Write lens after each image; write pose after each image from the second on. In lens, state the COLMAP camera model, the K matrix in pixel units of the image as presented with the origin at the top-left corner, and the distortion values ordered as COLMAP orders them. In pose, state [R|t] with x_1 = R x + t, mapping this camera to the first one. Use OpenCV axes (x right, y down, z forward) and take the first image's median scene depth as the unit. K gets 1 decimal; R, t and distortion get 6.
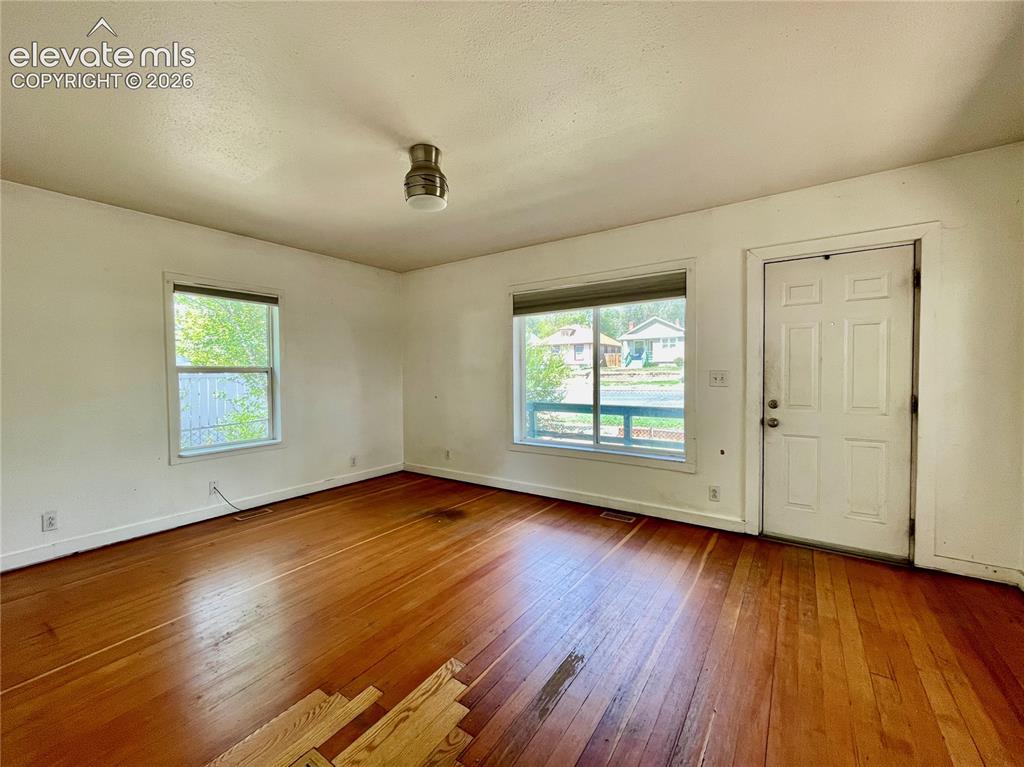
lens RADIAL K [[413.8, 0, 509.8], [0, 413.8, 382.3], [0, 0, 1]] dist [0.000066, -0.000045]
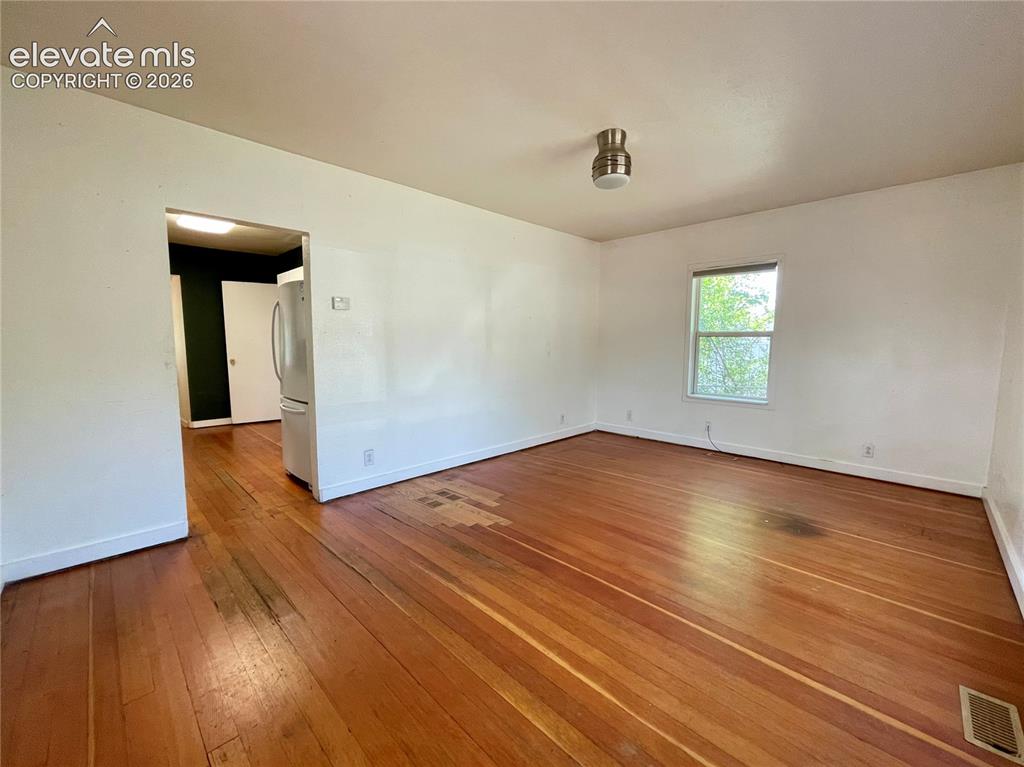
lens RADIAL K [[413.8, 0, 512.1], [0, 413.8, 383.6], [0, 0, 1]] dist [0.000066, -0.000045]
pose [[-0.165153, 0.104748, -0.980690, 0.603332], [-0.029221, 0.993388, 0.111025, -0.003027], [0.985835, 0.046993, -0.161000, 0.567054]]
